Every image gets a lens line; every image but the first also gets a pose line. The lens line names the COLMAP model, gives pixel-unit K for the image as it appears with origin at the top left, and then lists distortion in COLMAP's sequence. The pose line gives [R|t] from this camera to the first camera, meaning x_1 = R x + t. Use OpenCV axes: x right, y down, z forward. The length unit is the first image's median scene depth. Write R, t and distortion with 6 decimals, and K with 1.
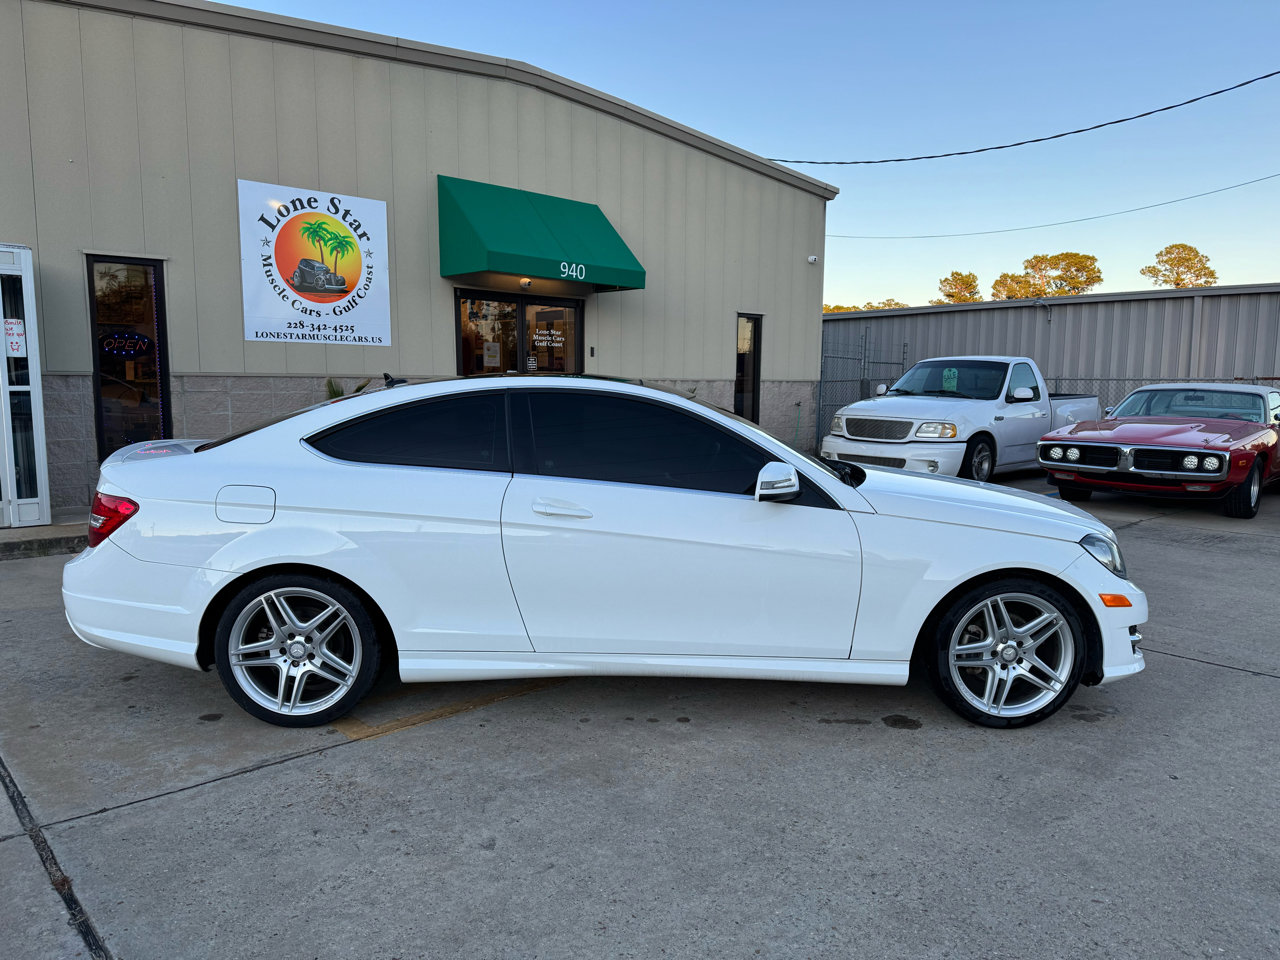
lens RADIAL K [[897.1, 0, 643.6], [0, 897.1, 480.3], [0, 0, 1]] dist [0.048436, -0.060075]
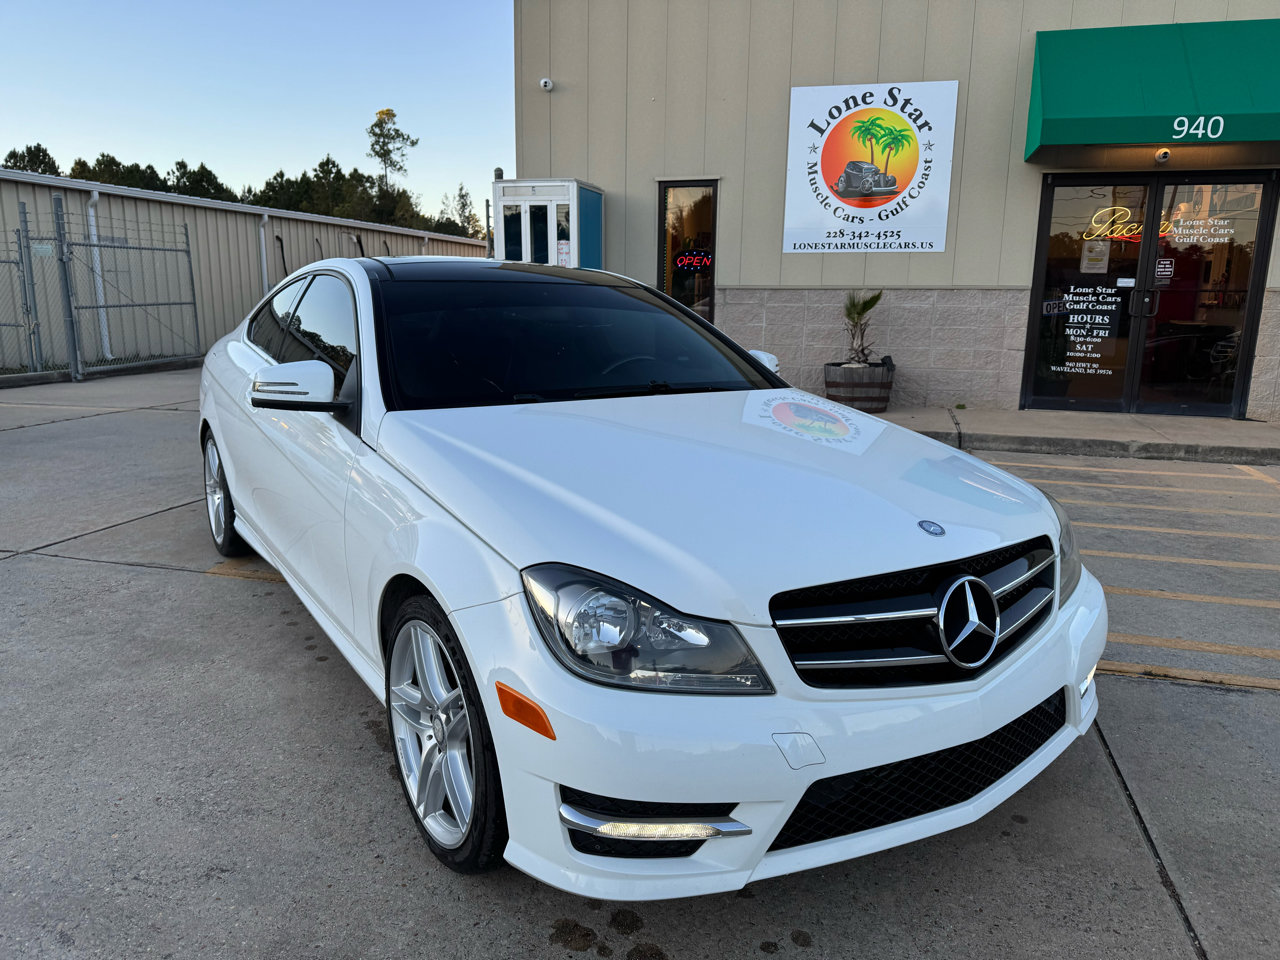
lens RADIAL K [[897.1, 0, 643.6], [0, 897.1, 480.3], [0, 0, 1]] dist [0.048436, -0.060075]
pose [[0.529446, 0.169938, -0.831149, 0.355395], [-0.105663, 0.985312, 0.134151, -0.019689], [0.841738, 0.016796, 0.539625, 0.312040]]
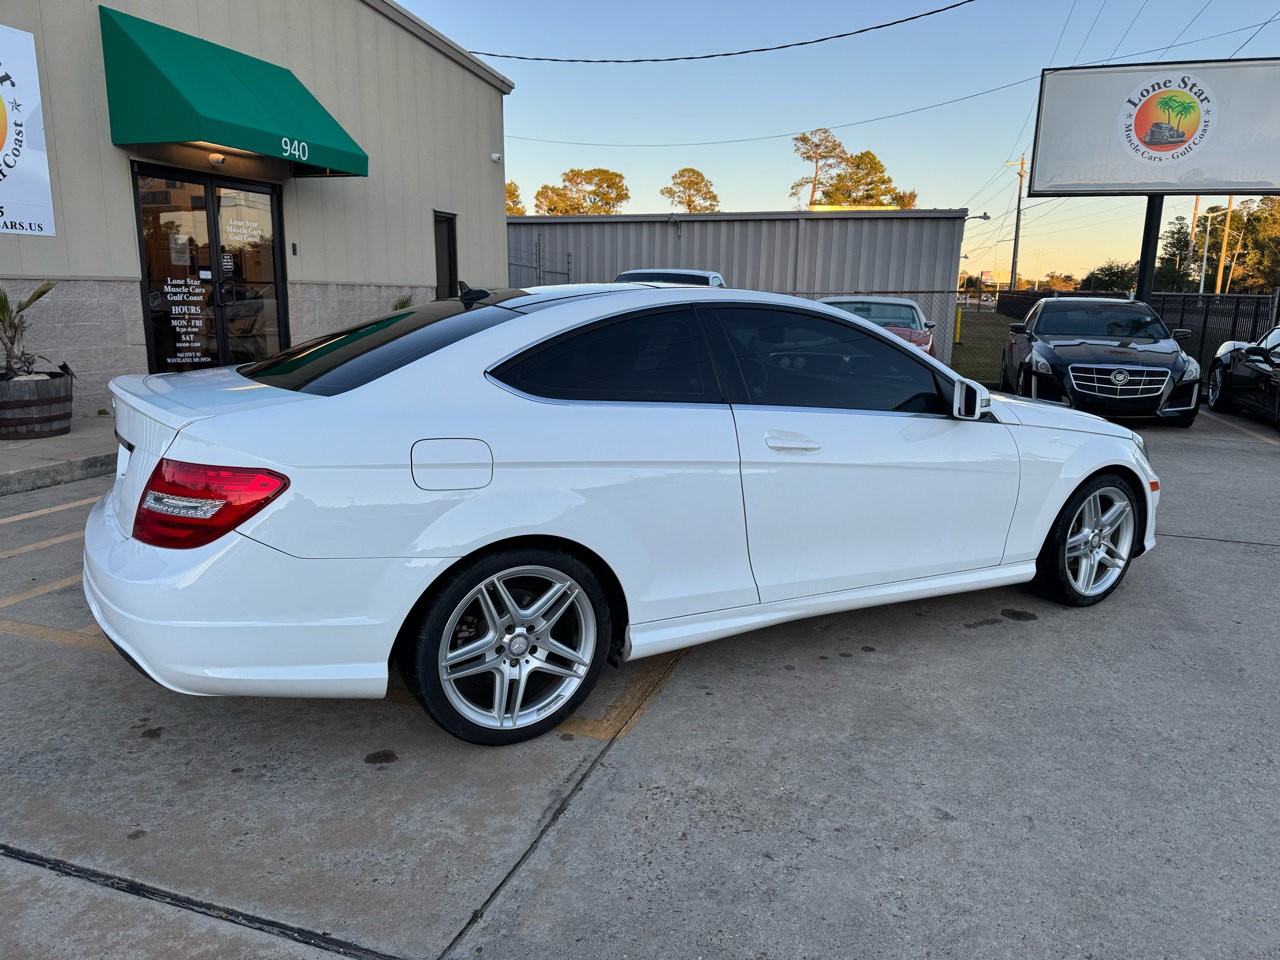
lens RADIAL K [[899.5, 0, 644.7], [0, 899.5, 485.6], [0, 0, 1]] dist [0.044622, -0.058936]
pose [[0.878165, -0.091174, 0.469589, -0.241957], [0.041381, 0.992468, 0.115308, -0.012414], [-0.476565, -0.081827, 0.875323, 0.108764]]
